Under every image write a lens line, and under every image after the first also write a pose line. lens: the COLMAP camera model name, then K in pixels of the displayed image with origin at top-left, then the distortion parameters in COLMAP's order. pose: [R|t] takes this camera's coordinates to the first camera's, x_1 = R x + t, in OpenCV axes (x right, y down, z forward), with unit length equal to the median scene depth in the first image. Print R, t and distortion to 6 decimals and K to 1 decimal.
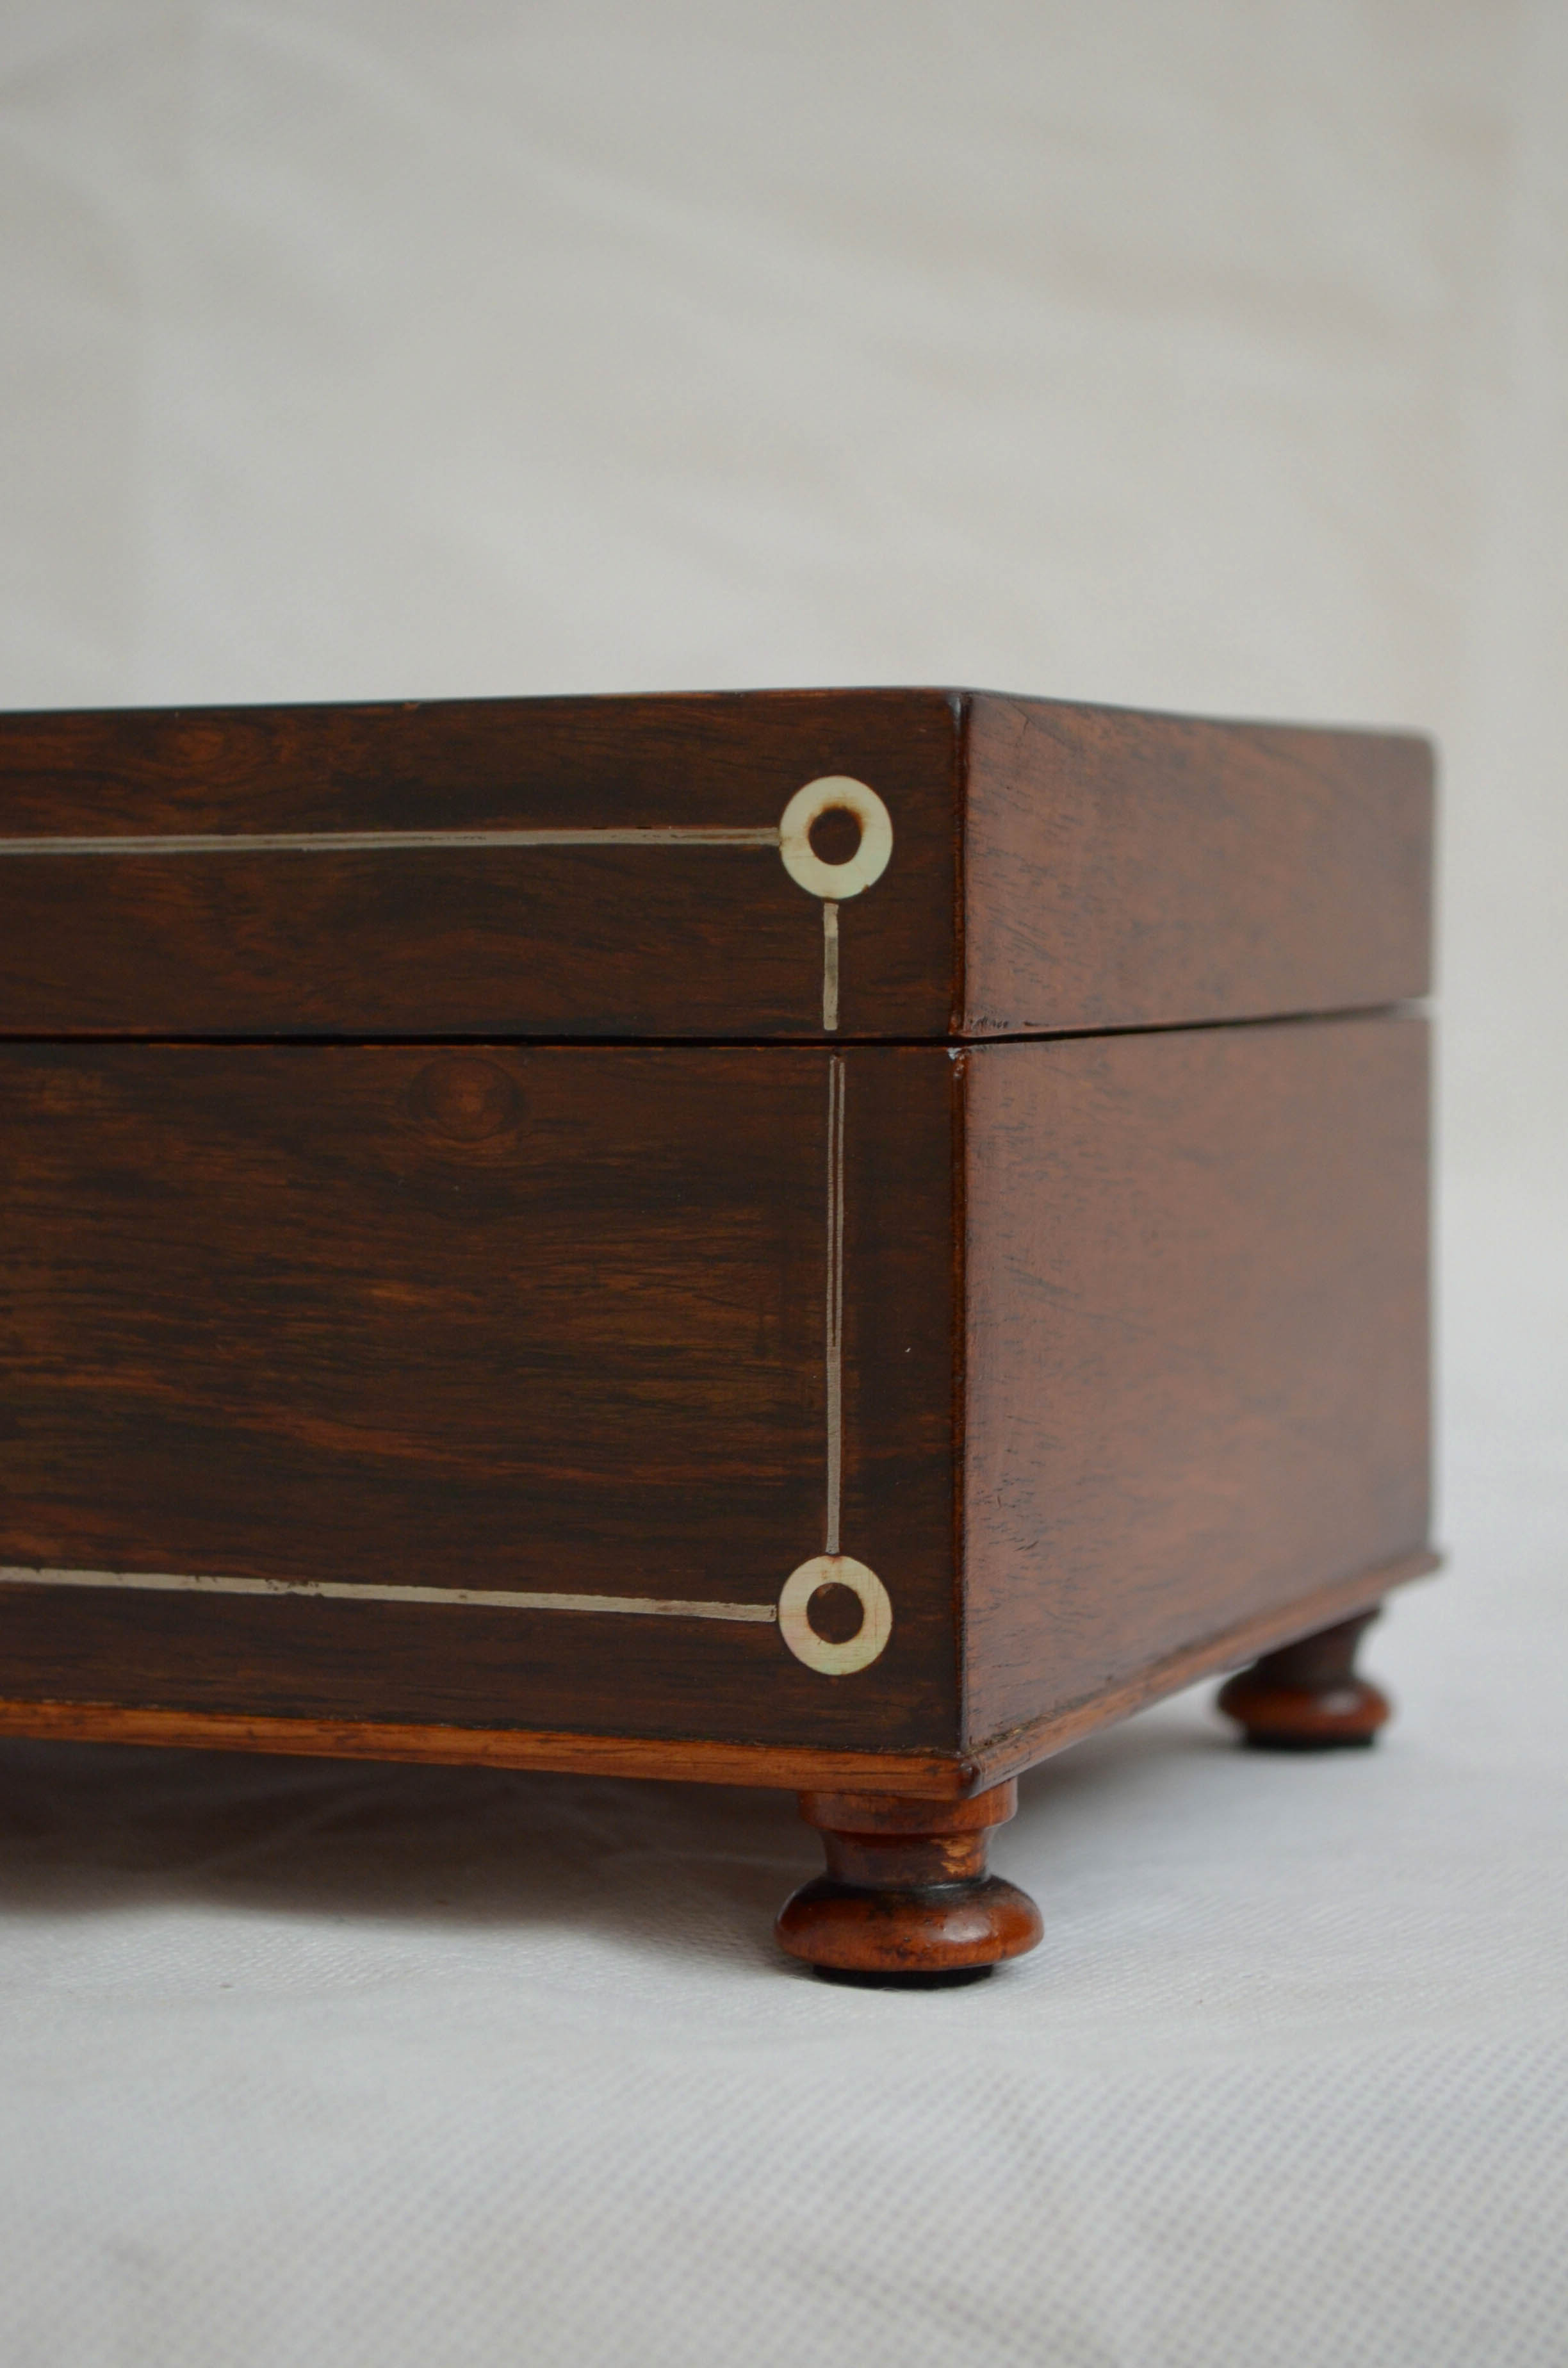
lens RADIAL K [[5685.6, 0, 816.0], [0, 5685.6, 1277.2], [0, 0, 1]] dist [-0.017374, 0.000000]
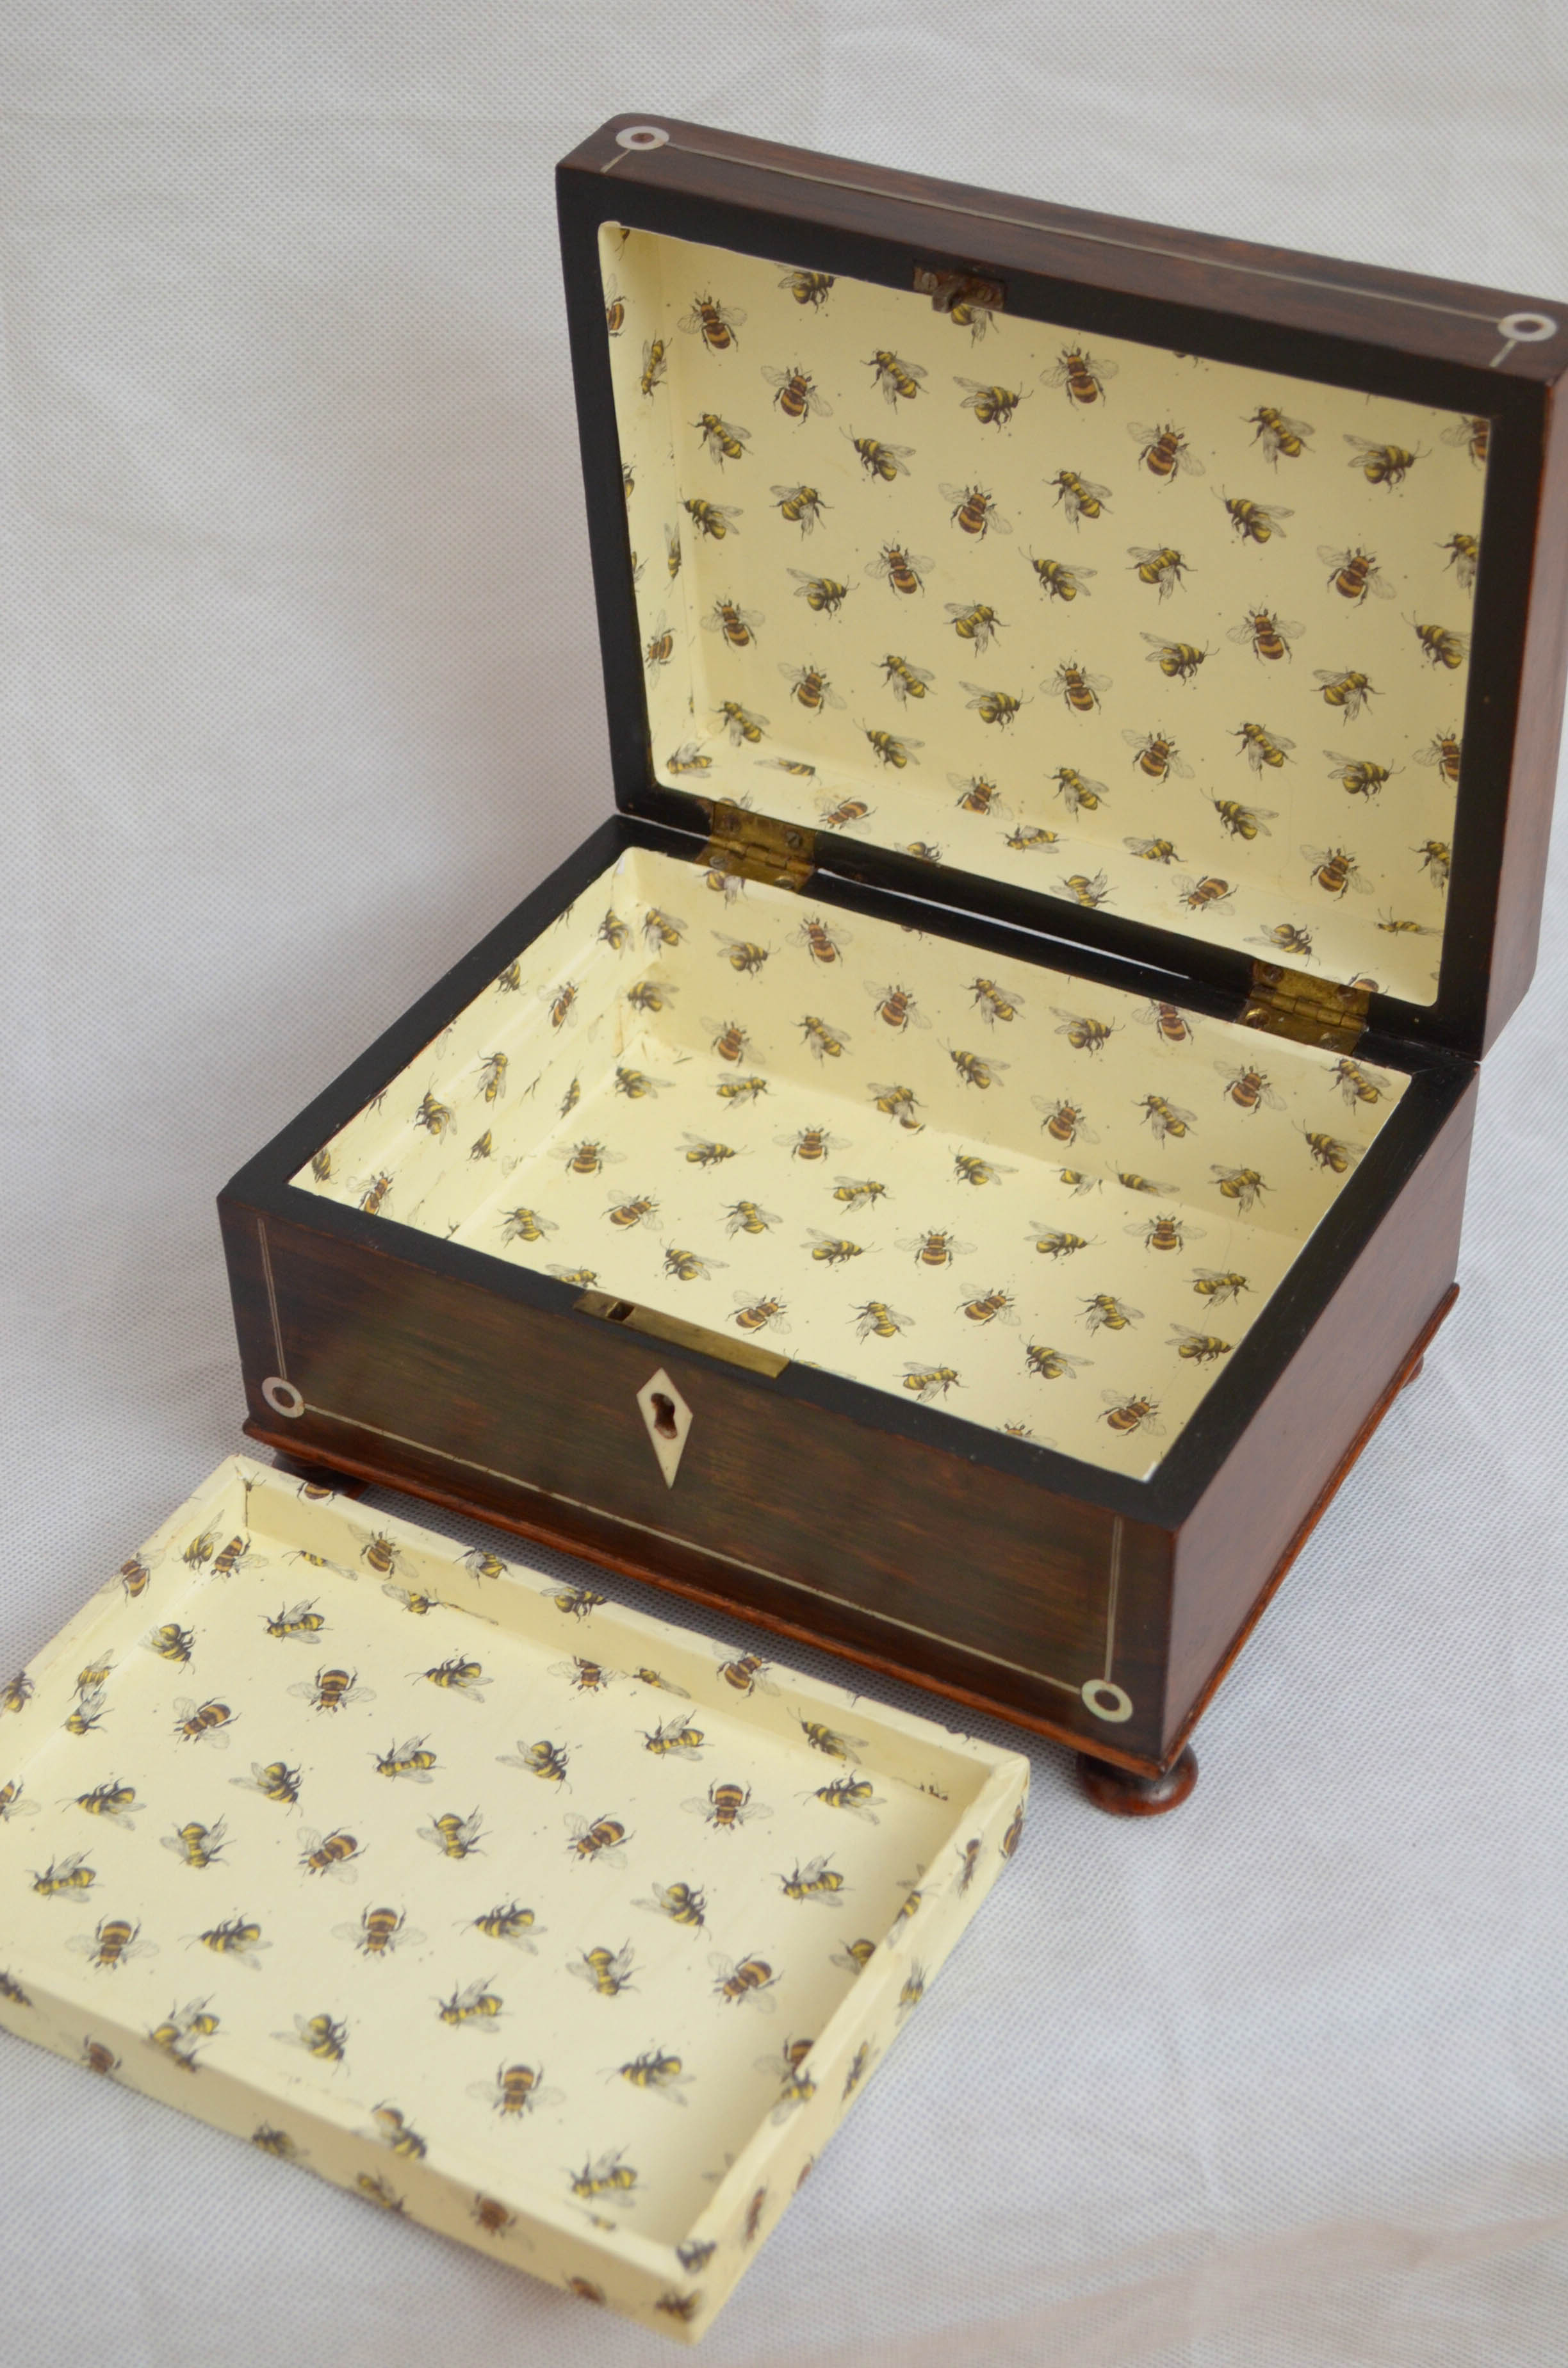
lens RADIAL K [[3704.6, 0, 752.8], [0, 3704.6, 1234.4], [0, 0, 1]] dist [-0.029942, 0.000000]
pose [[0.994829, 0.044657, -0.091218, -0.010371], [0.017484, 0.809434, 0.586951, -0.915218], [0.100046, -0.585511, 0.804468, -0.065366]]
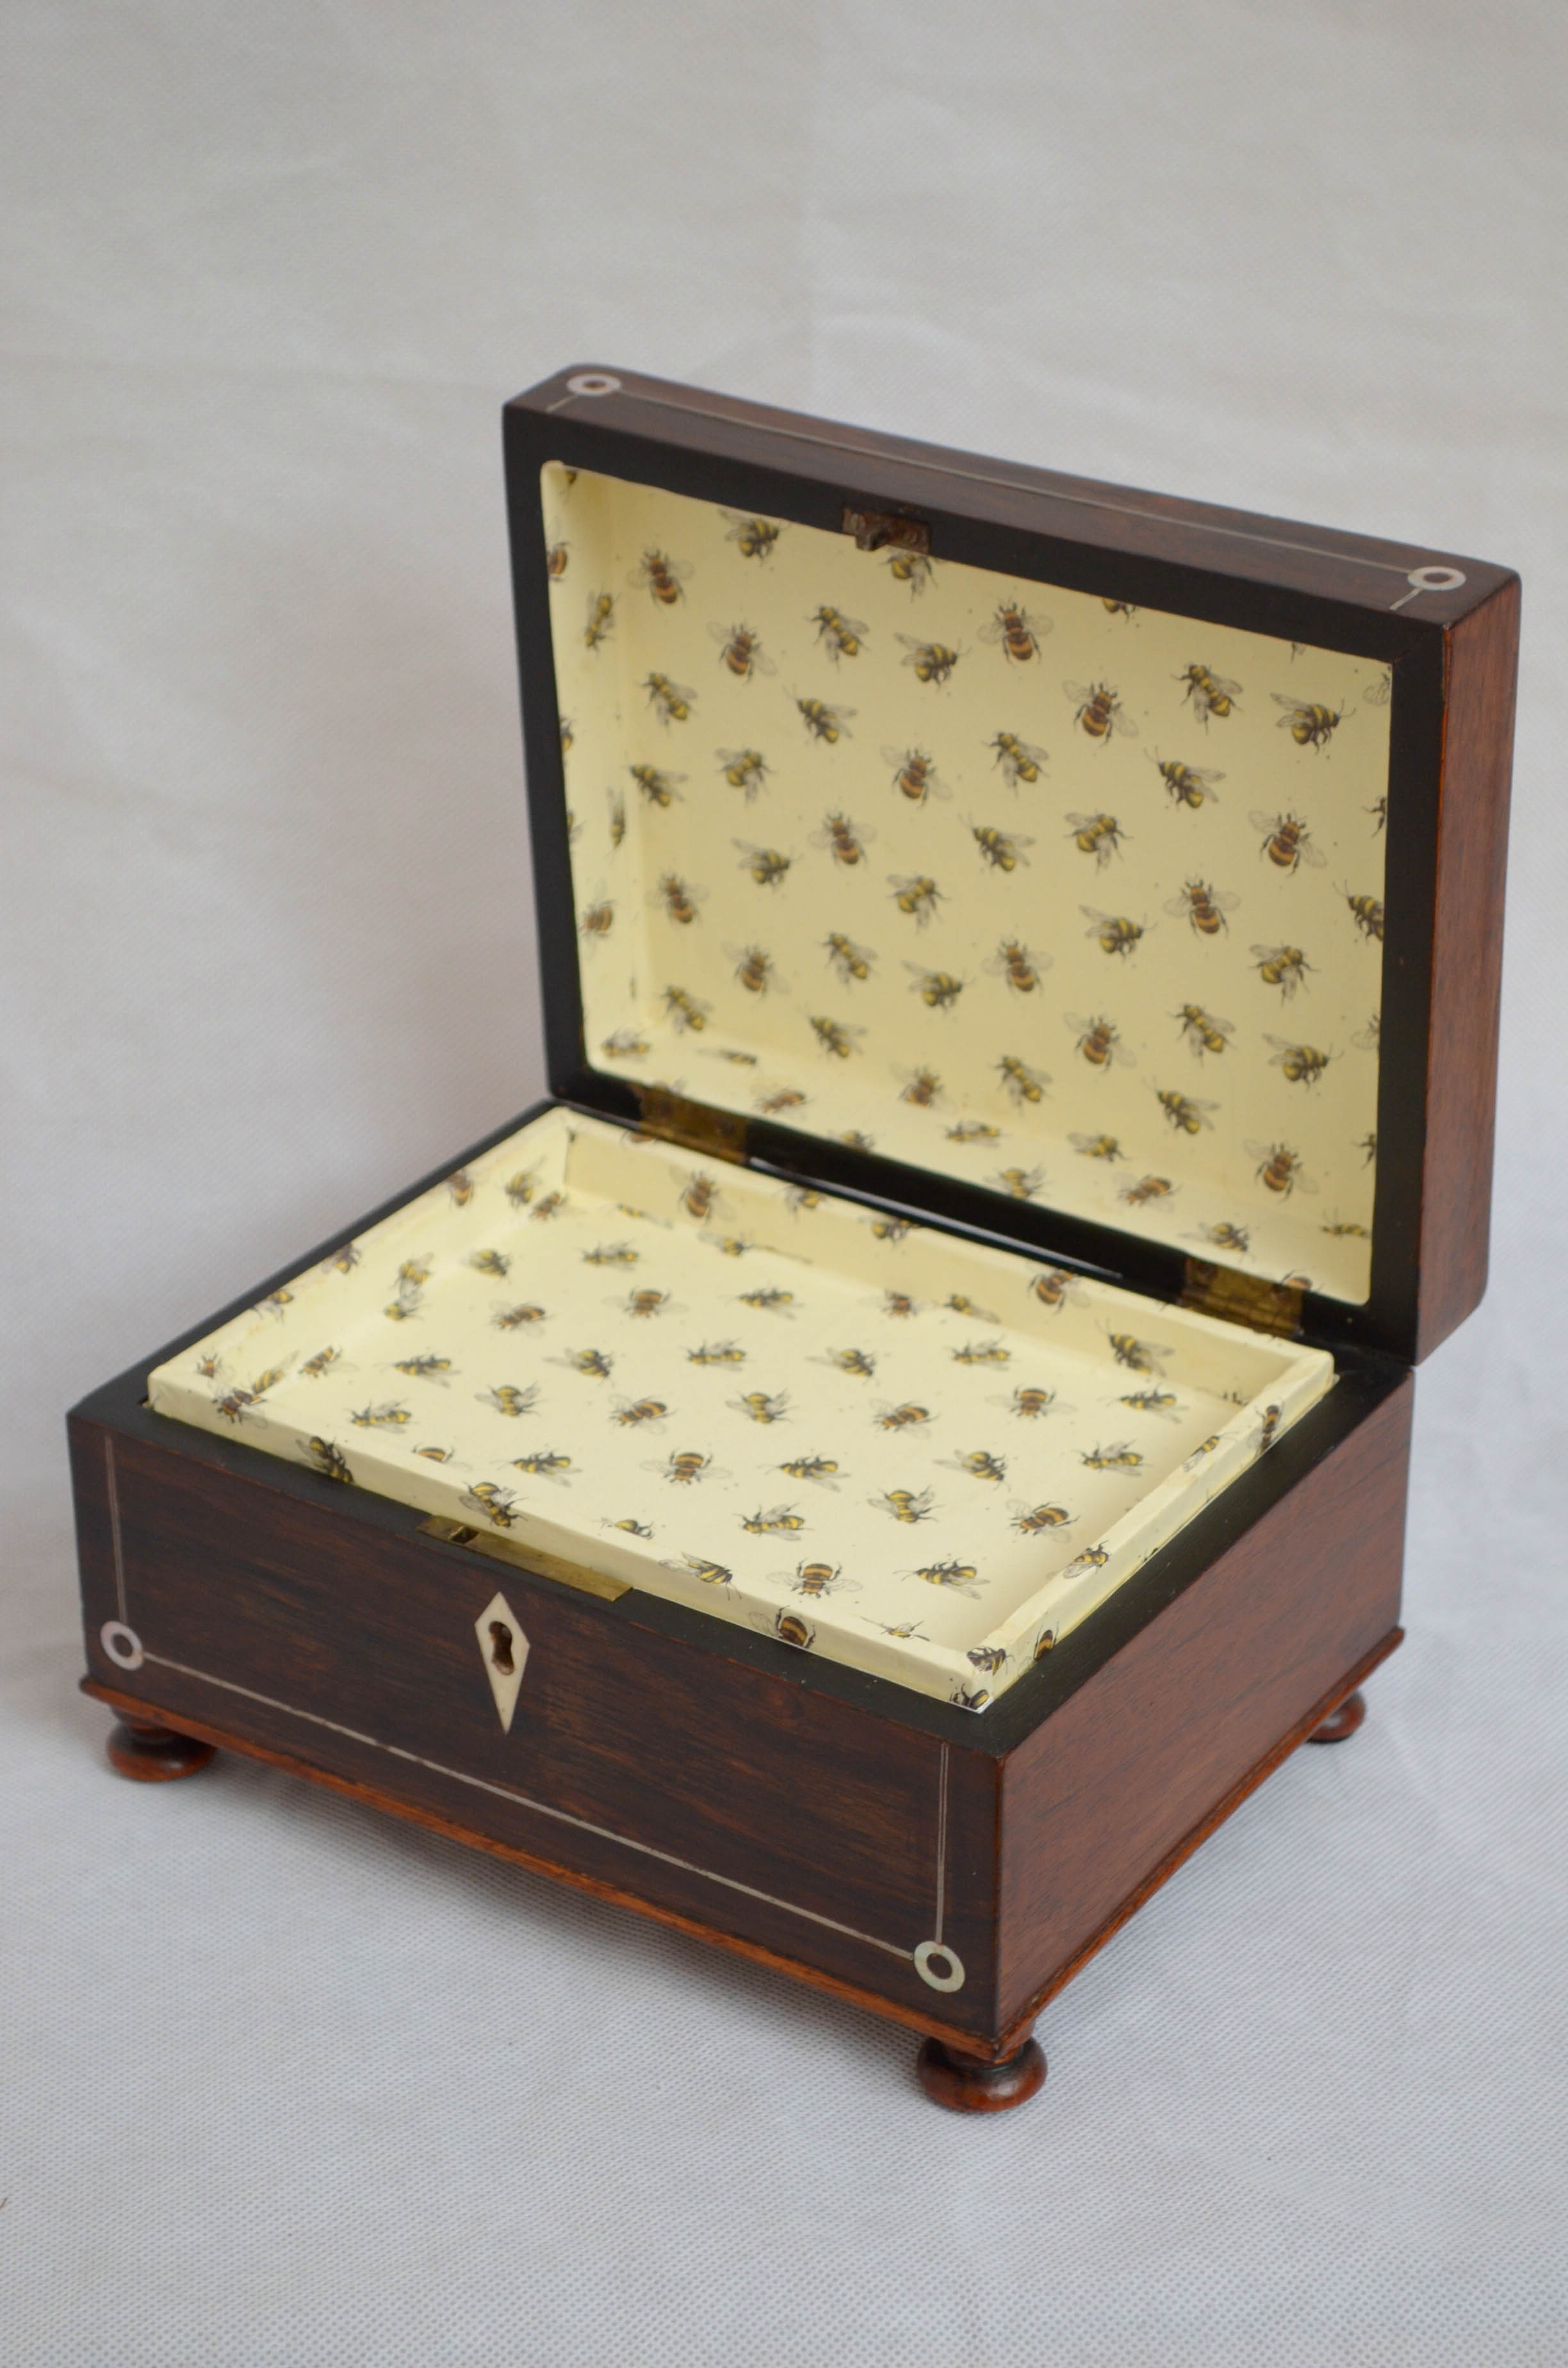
lens RADIAL K [[4890.2, 0, 774.0], [0, 4890.2, 1178.5], [0, 0, 1]] dist [-0.031852, 0.000000]
pose [[0.984226, 0.082578, -0.156462, 0.194998], [-0.009587, 0.907978, 0.418909, -0.928800], [0.176656, -0.410801, 0.894447, -0.479571]]
